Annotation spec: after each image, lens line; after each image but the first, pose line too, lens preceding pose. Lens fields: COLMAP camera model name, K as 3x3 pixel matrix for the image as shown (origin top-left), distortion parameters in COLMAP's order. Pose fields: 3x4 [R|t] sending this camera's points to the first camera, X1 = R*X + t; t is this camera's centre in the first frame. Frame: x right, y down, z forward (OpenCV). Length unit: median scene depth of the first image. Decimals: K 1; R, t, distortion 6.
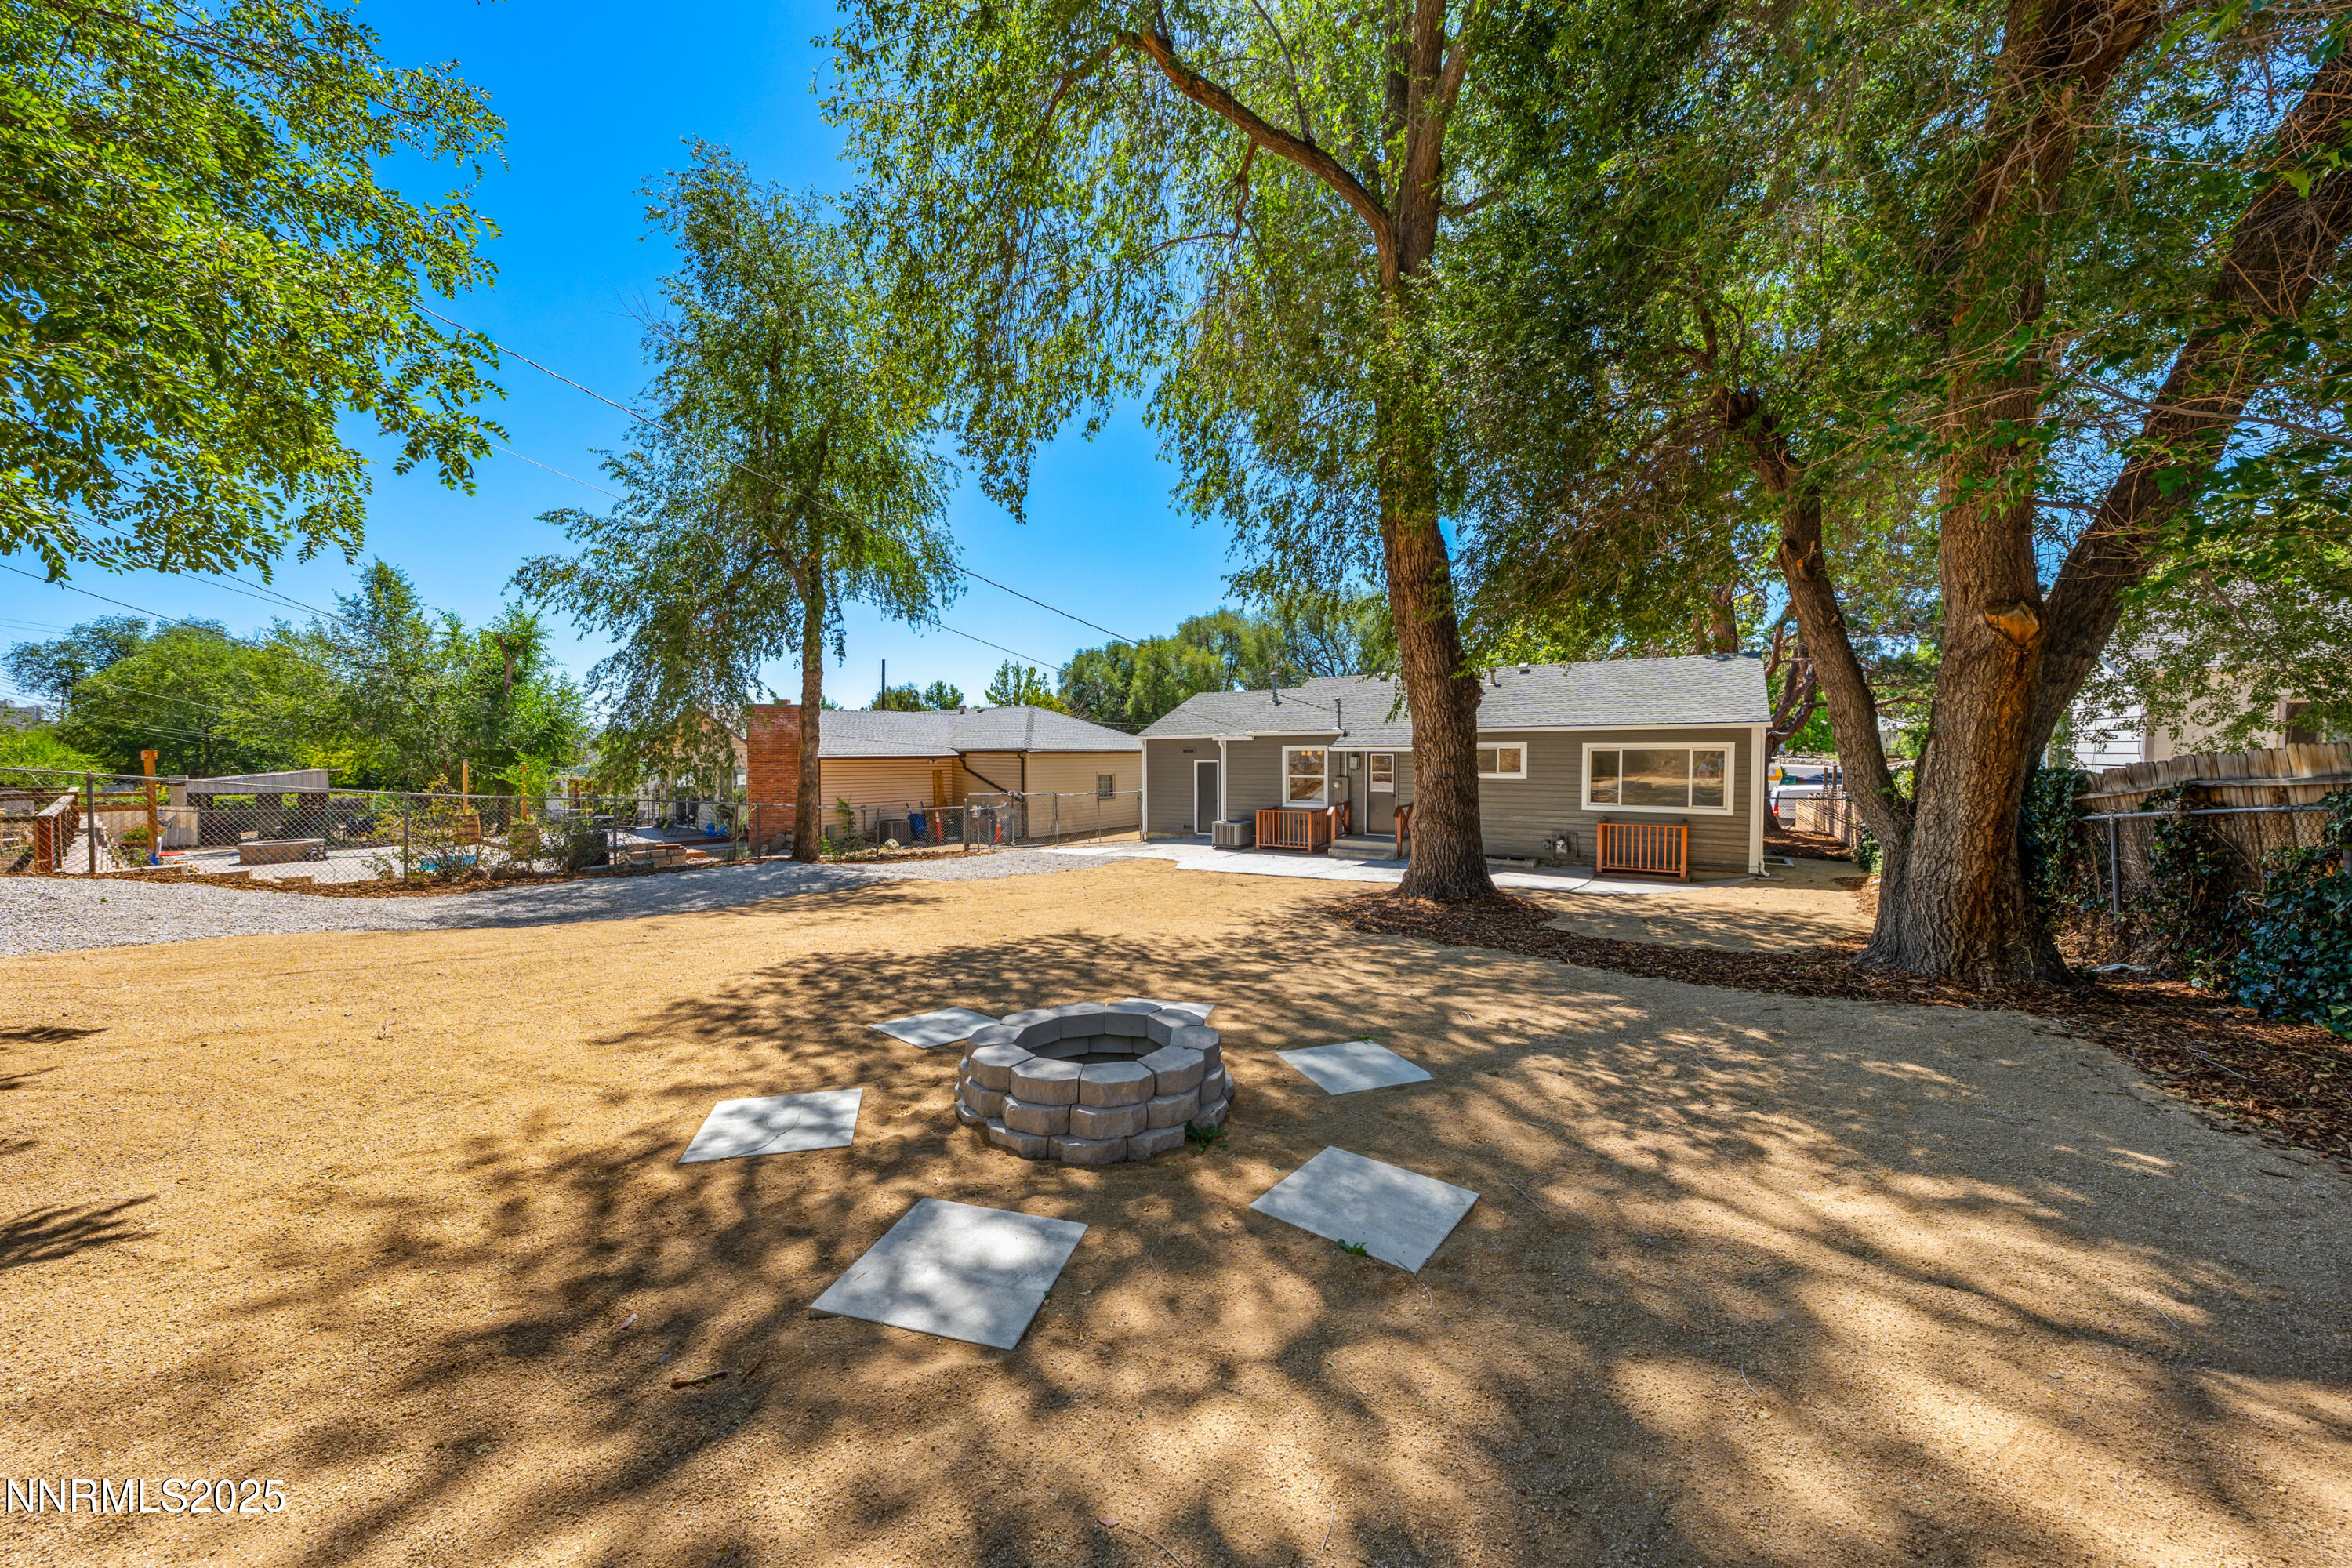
lens RADIAL K [[800.7, 0, 1161.3], [0, 800.7, 780.1], [0, 0, 1]] dist [-0.000804, -0.000379]
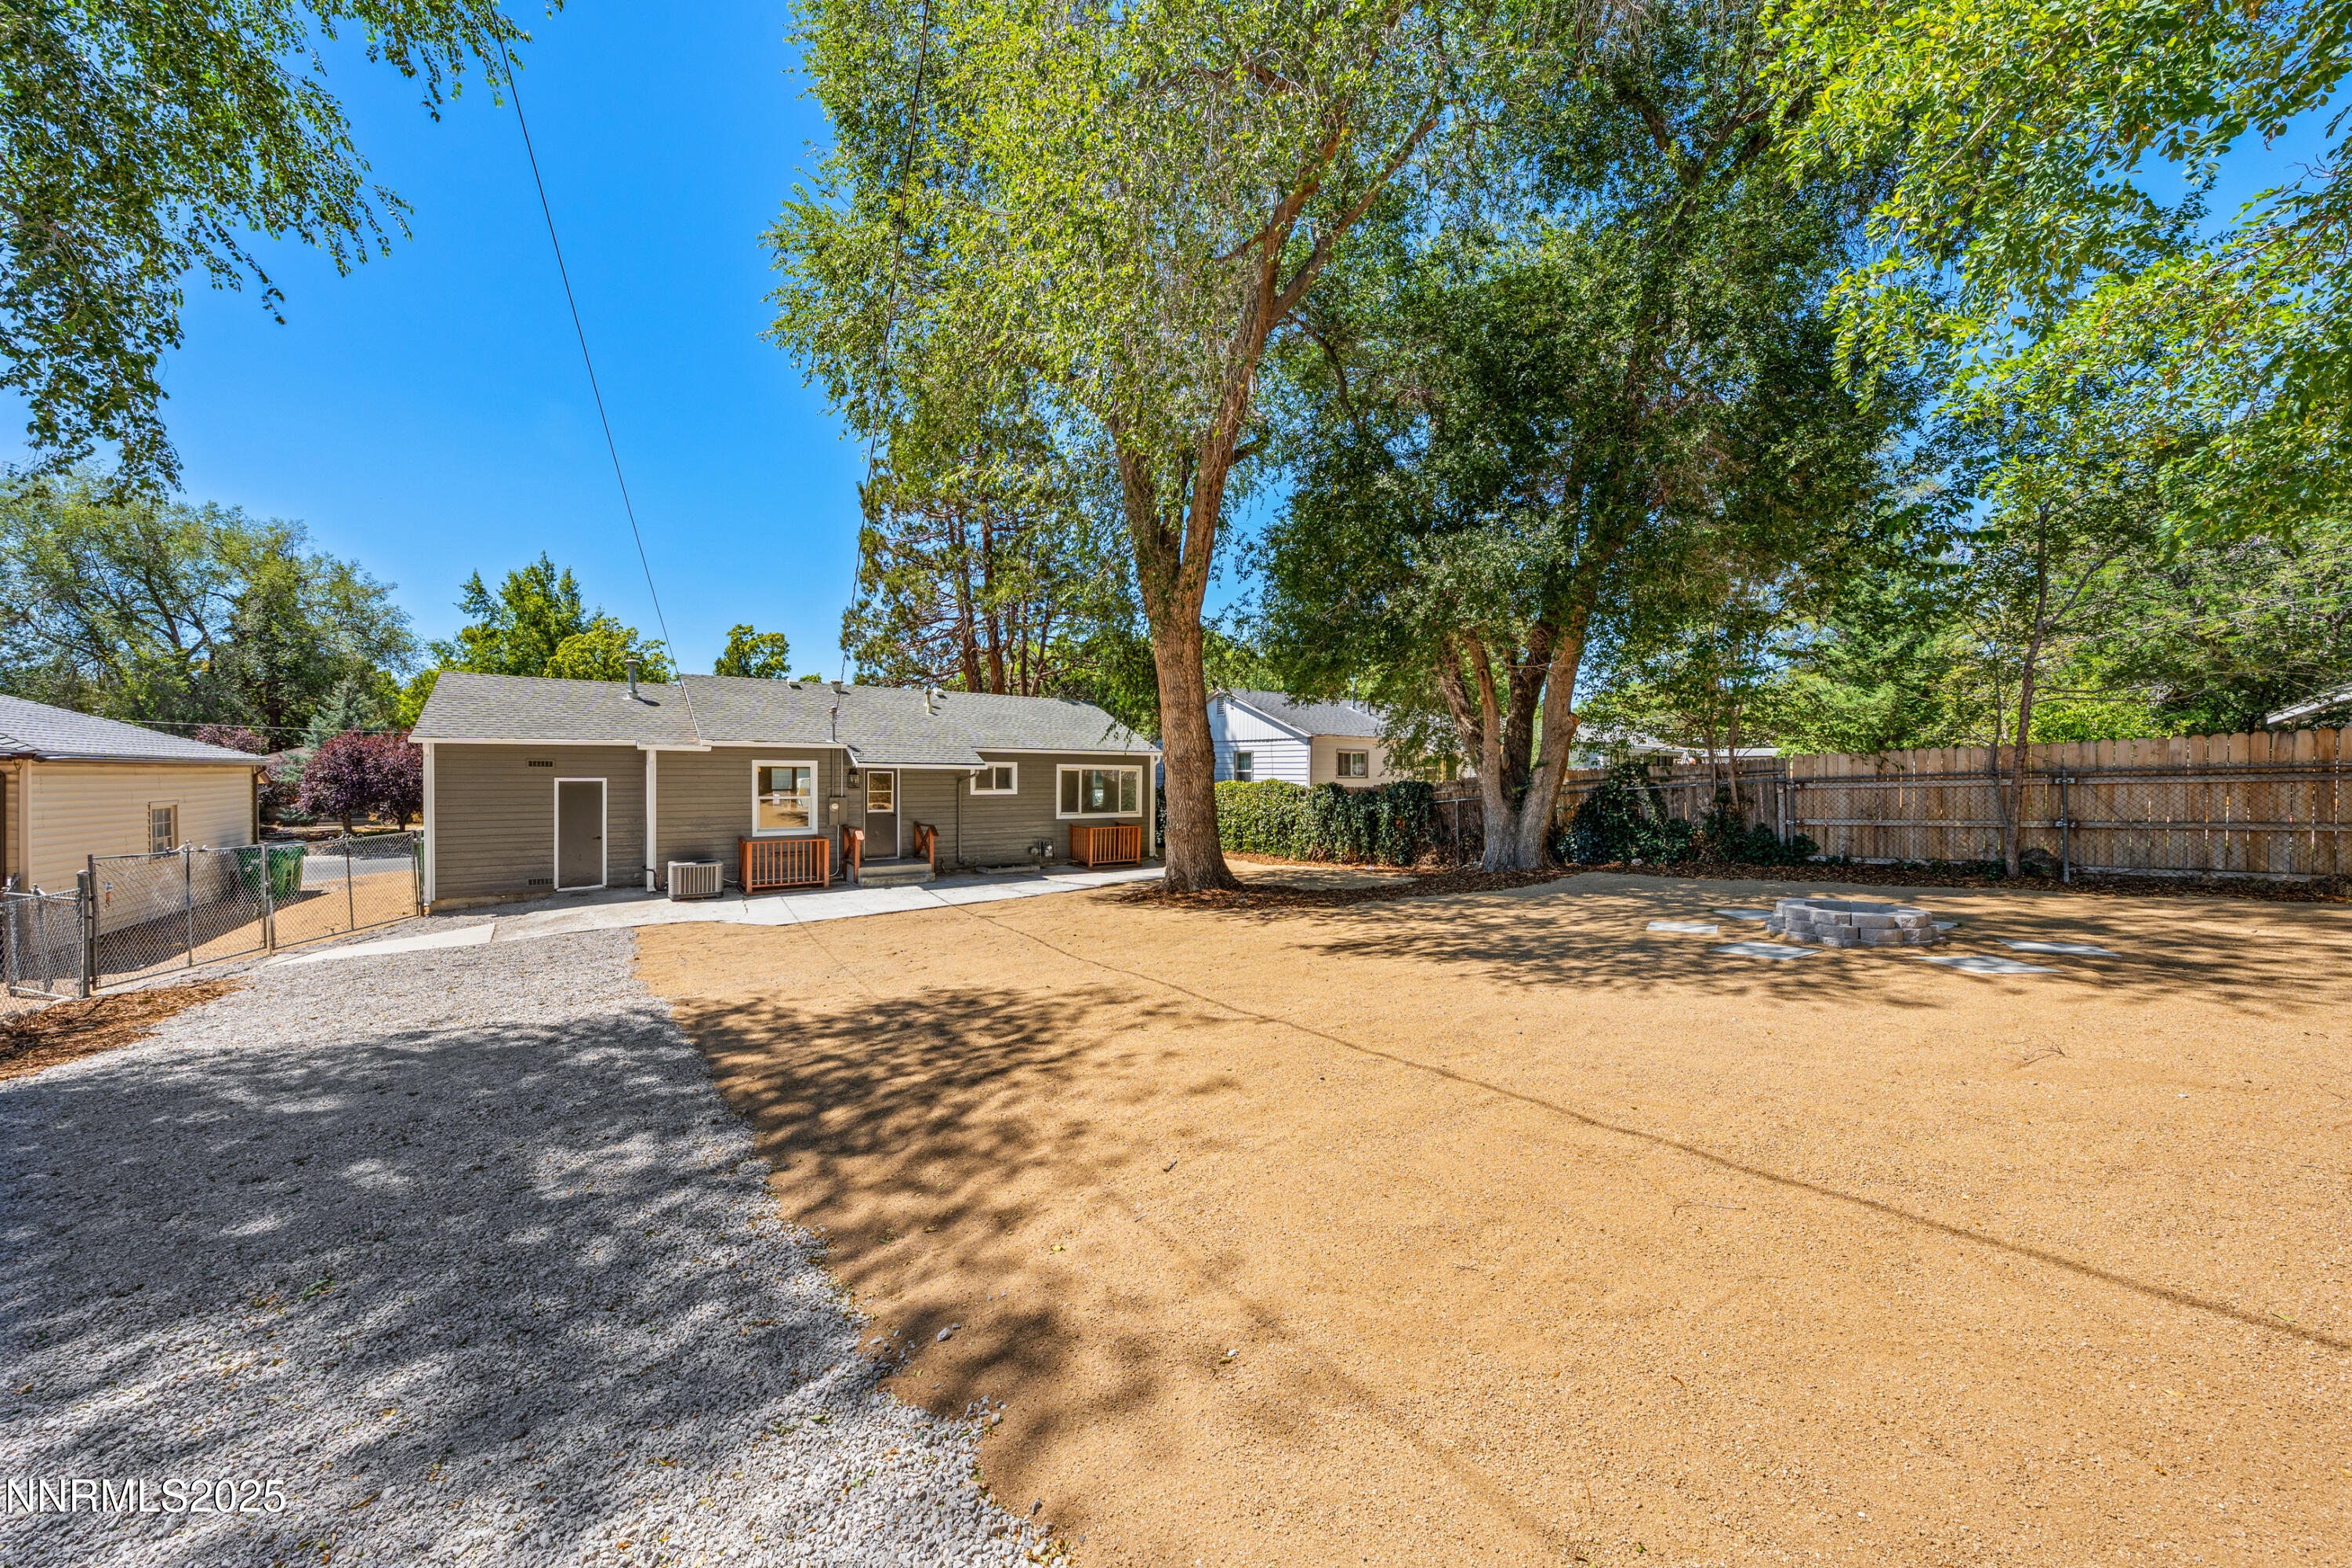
lens RADIAL K [[800.7, 0, 1161.6], [0, 800.7, 780.5], [0, 0, 1]] dist [-0.000804, -0.000379]
pose [[0.350943, -0.000661, 0.936397, -0.362621], [0.024459, 0.999665, -0.008461, -0.004743], [-0.936077, 0.025873, 0.350841, 0.274944]]
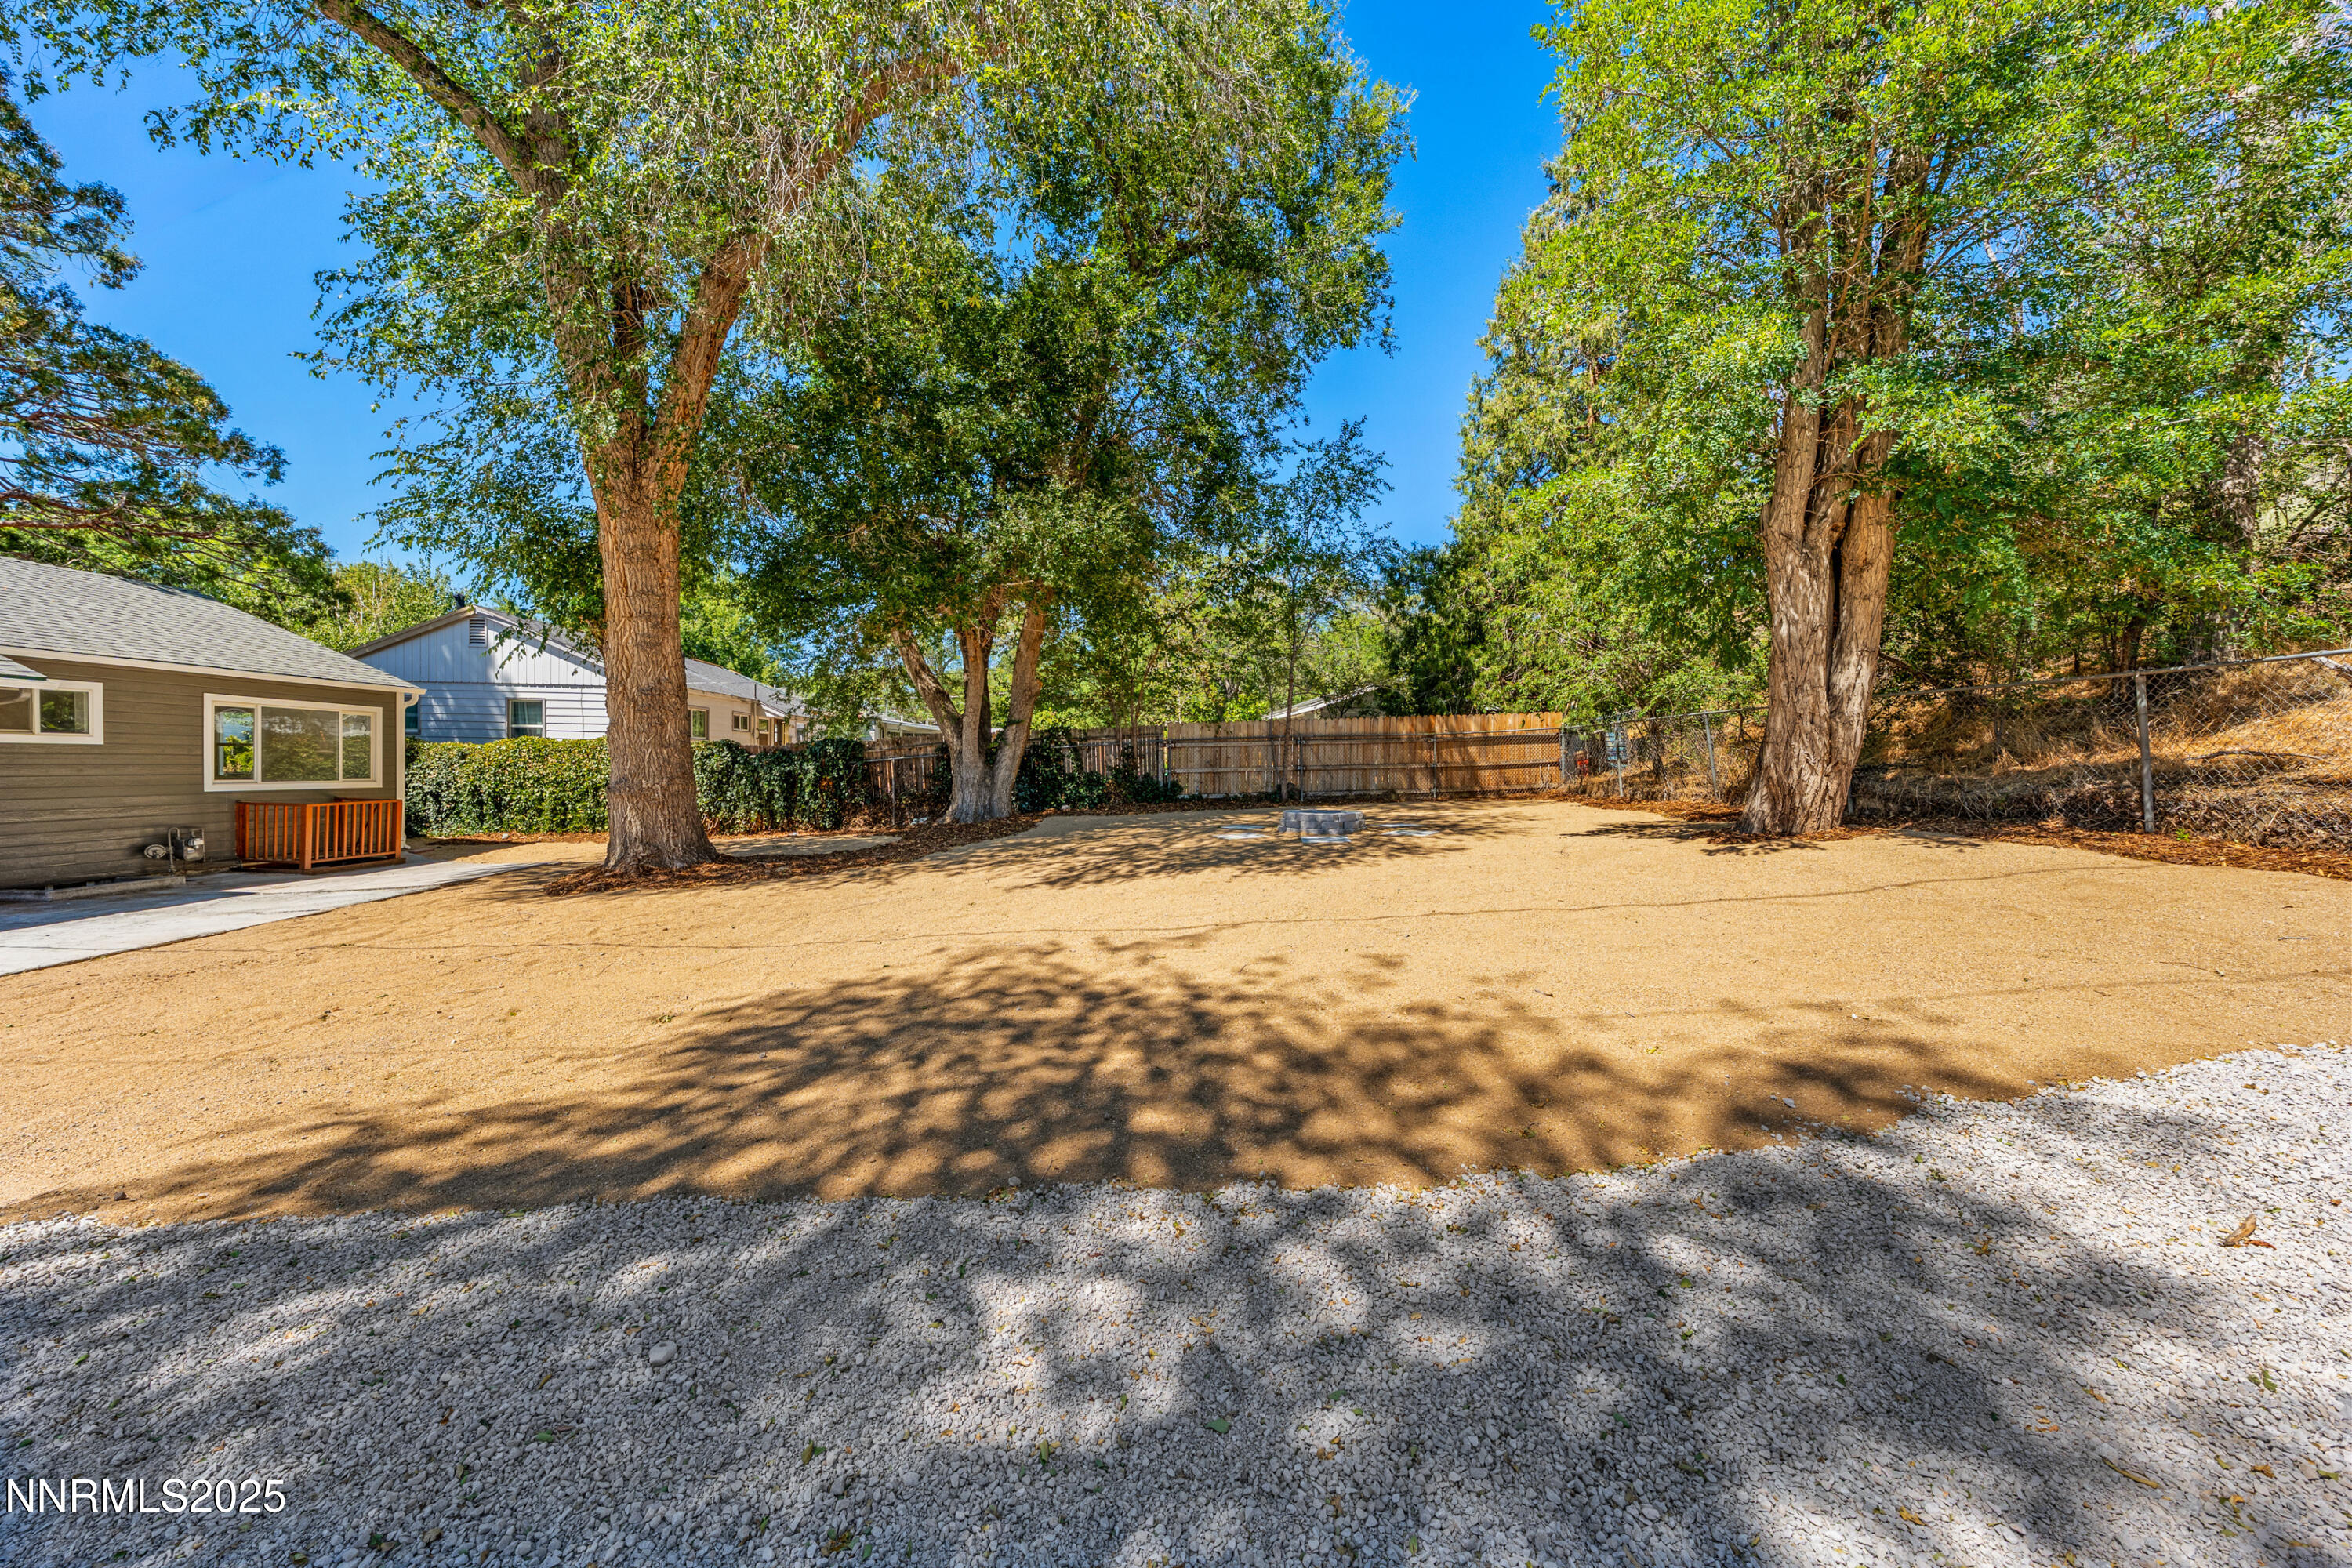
lens RADIAL K [[800.7, 0, 1162.5], [0, 800.7, 777.5], [0, 0, 1]] dist [-0.000804, -0.000379]
pose [[-0.571481, -0.015684, 0.820465, -0.320811], [0.014514, 0.999468, 0.029215, 0.011111], [-0.820487, 0.028605, -0.570950, 0.468732]]
